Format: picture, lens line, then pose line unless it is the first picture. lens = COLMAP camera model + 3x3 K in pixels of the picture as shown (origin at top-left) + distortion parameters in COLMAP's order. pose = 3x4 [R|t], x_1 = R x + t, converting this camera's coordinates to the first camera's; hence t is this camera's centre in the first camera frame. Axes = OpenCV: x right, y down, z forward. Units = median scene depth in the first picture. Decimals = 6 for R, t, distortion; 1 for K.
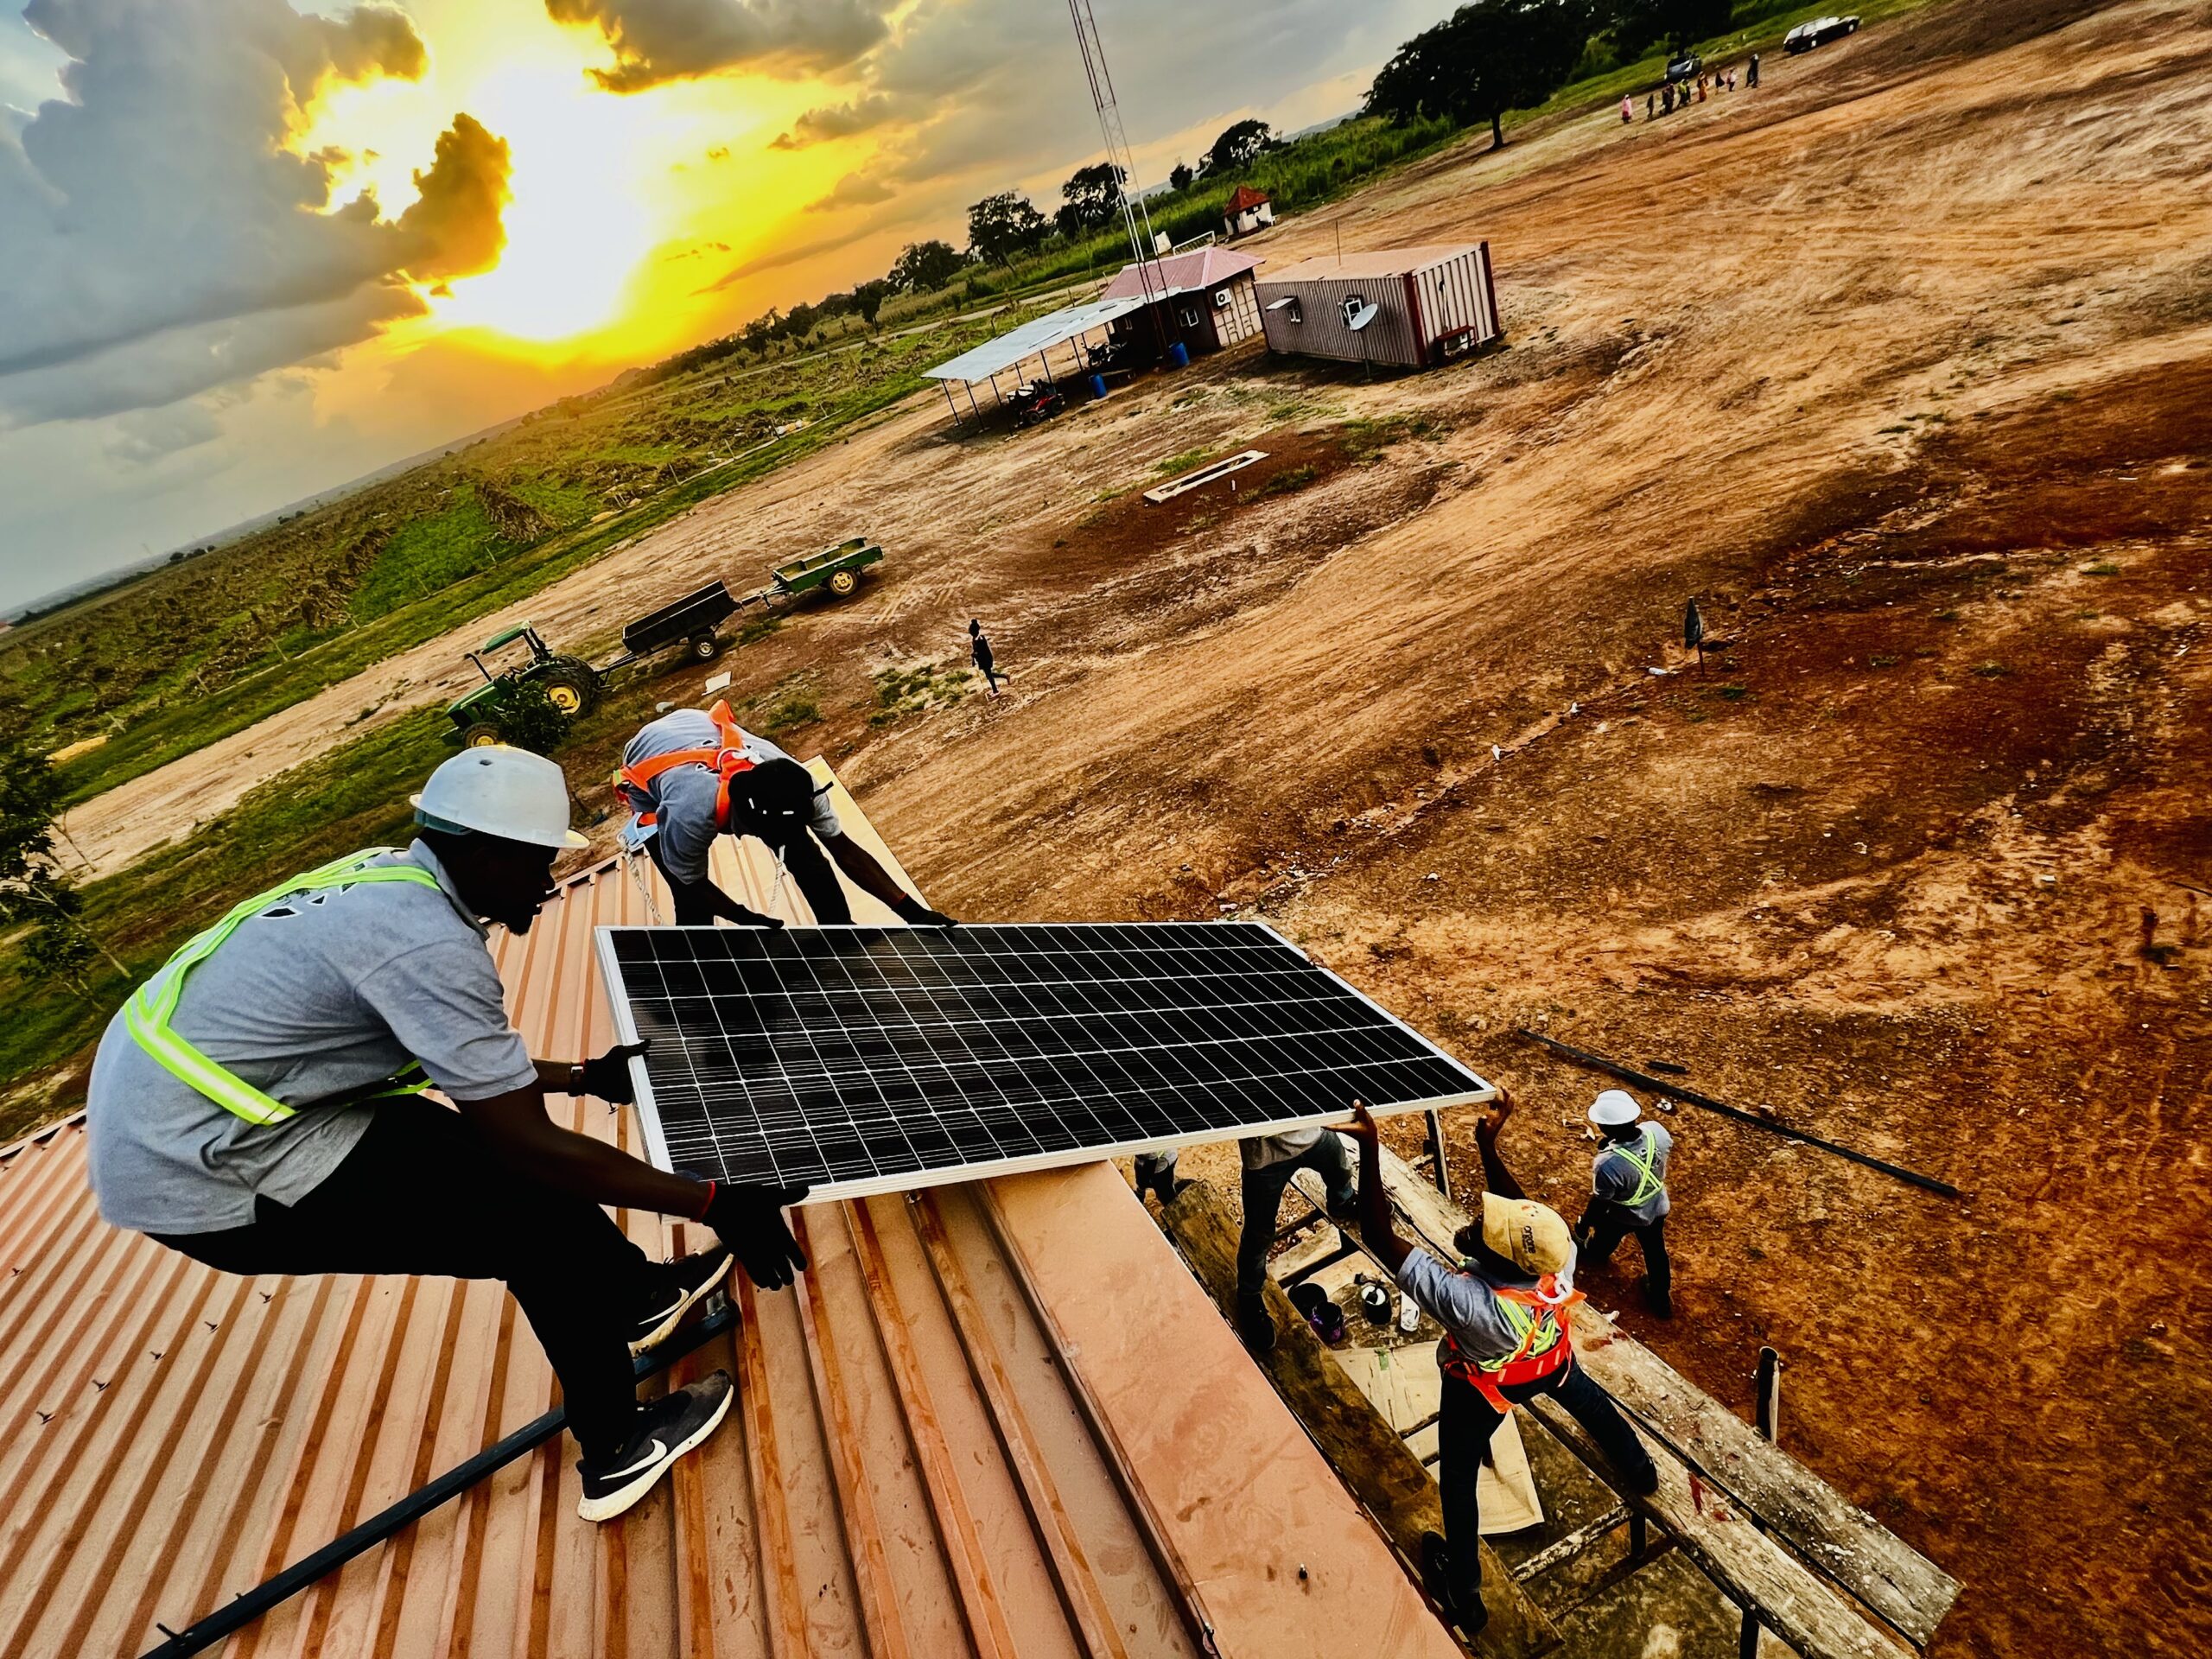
lens RADIAL K [[1061.3, 0, 1106.0], [0, 1061.3, 829.5], [0, 0, 1]] dist [-0.003337, 0.007343]
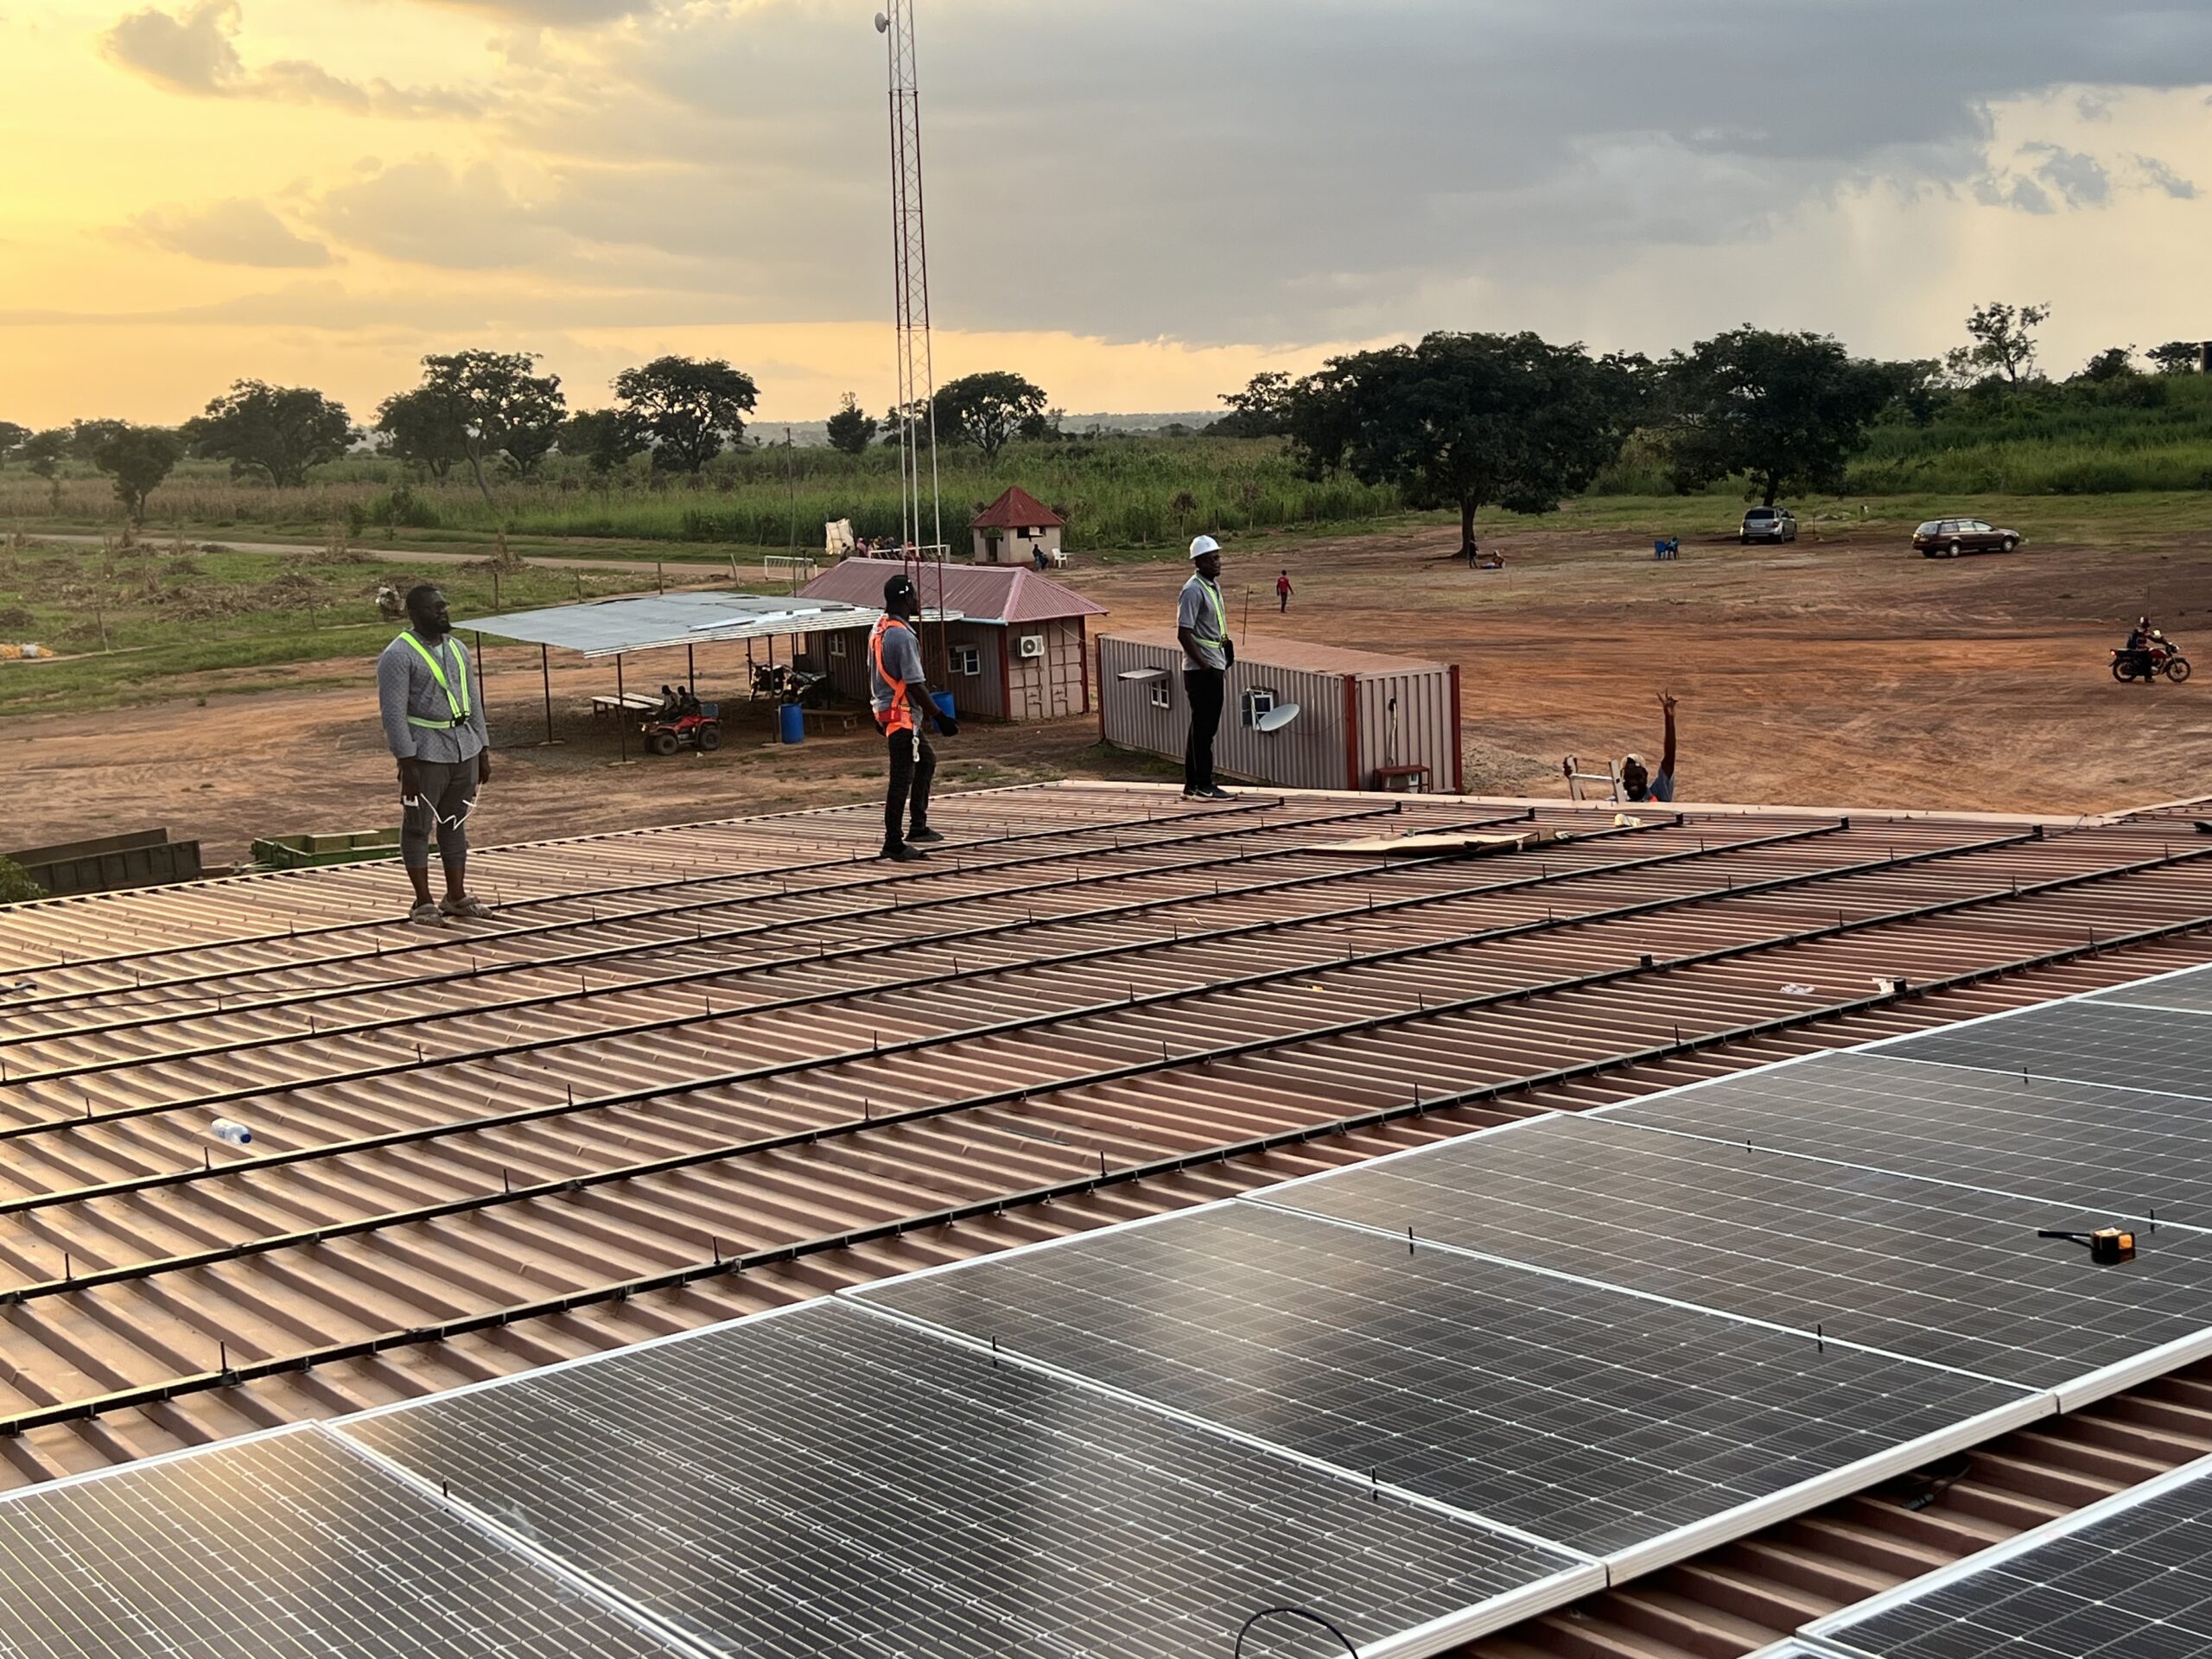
lens RADIAL K [[2685.8, 0, 1106.0], [0, 2685.8, 829.5], [0, 0, 1]] dist [0.210851, -0.024519]
pose [[0.945791, 0.252436, 0.204341, -0.123817], [-0.150453, 0.898143, -0.413163, 0.196139], [-0.287825, 0.360022, 0.887435, -0.297652]]
